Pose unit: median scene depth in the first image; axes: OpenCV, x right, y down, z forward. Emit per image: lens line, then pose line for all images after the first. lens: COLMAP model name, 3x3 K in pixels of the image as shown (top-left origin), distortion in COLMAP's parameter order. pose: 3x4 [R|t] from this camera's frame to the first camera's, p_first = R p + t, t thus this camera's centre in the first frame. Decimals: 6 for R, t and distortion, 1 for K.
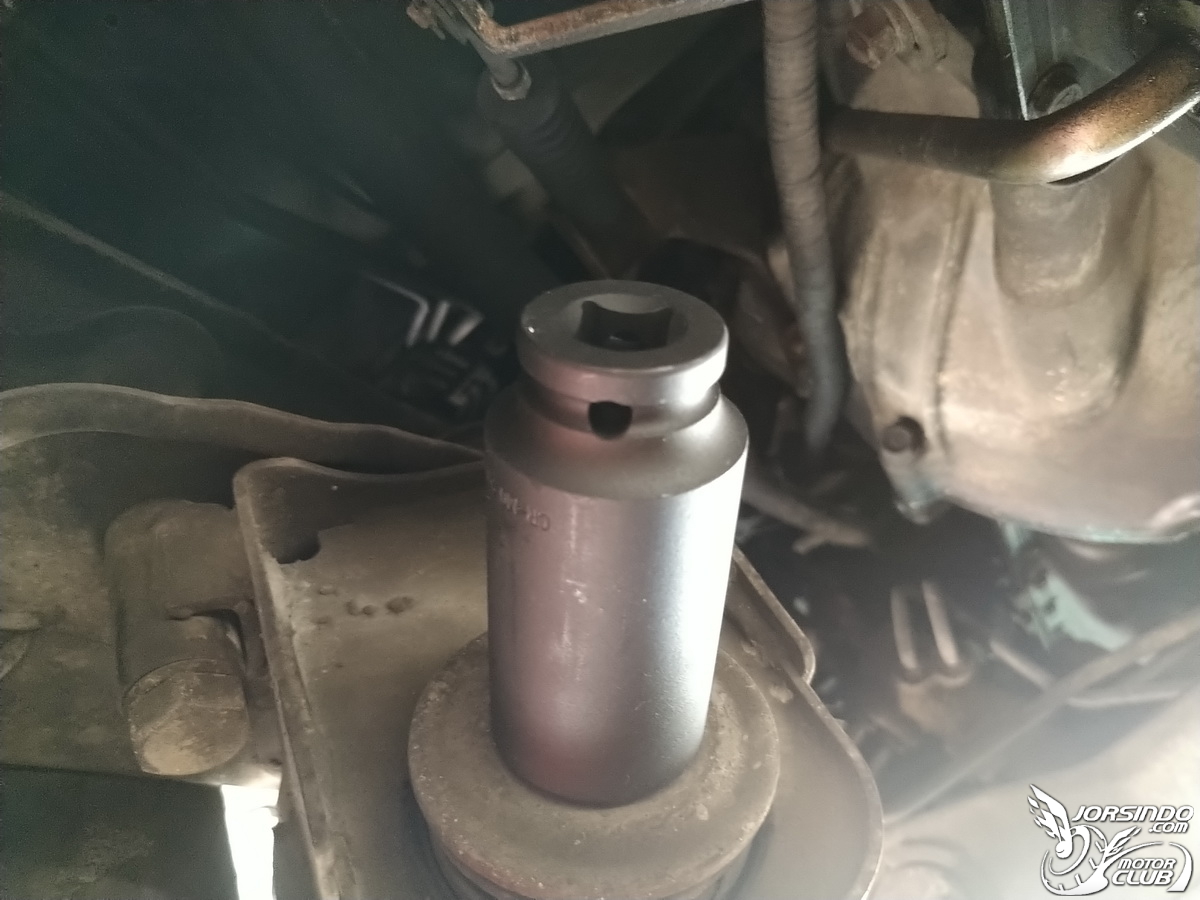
lens RADIAL K [[1014.3, 0, 605.1], [0, 1014.3, 450.6], [0, 0, 1]] dist [-0.070569, 0.075136]
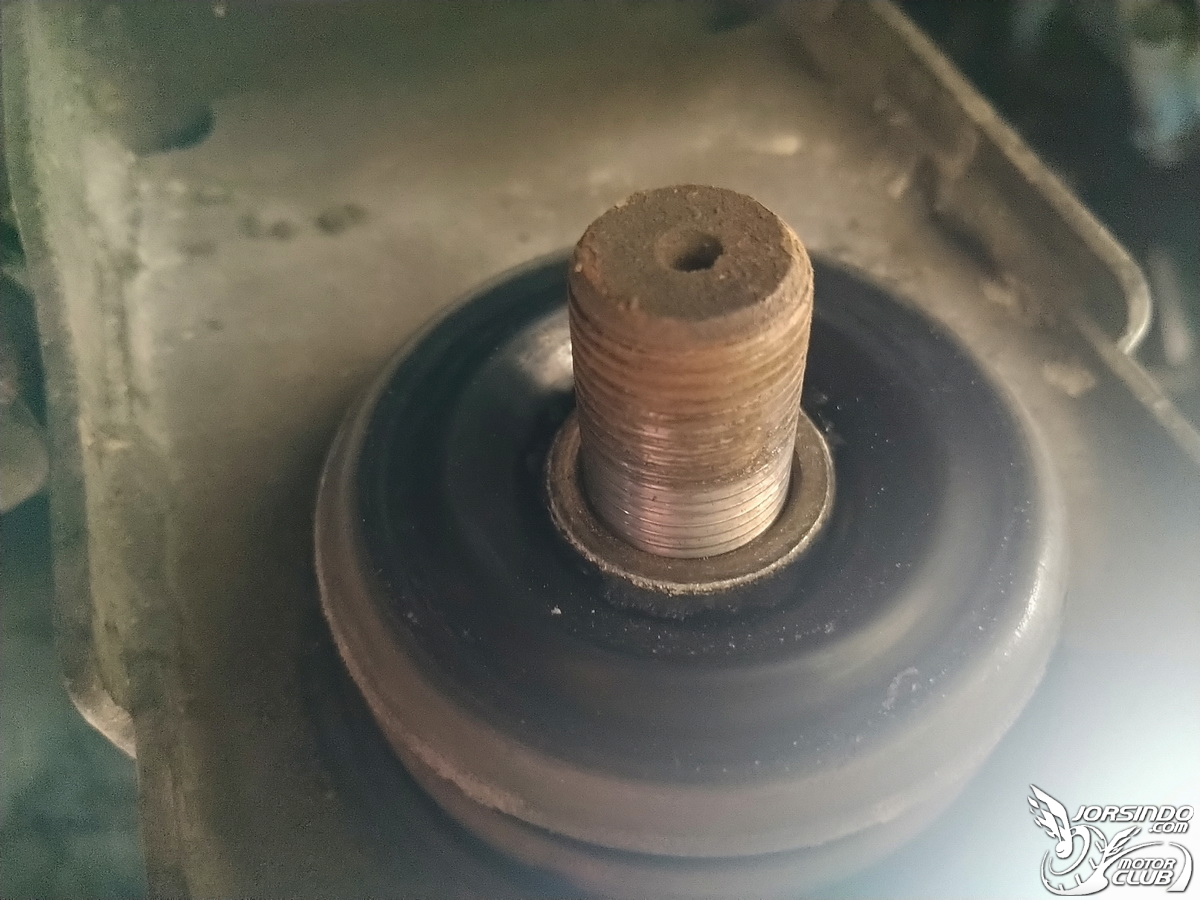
lens RADIAL K [[1014.3, 0, 632.5], [0, 1014.3, 461.0], [0, 0, 1]] dist [-0.070569, 0.075136]
pose [[0.996088, 0.009340, -0.087872, 0.002982], [0.016867, 0.956021, 0.292812, 0.123746], [0.086743, -0.293149, 0.952124, 0.466369]]
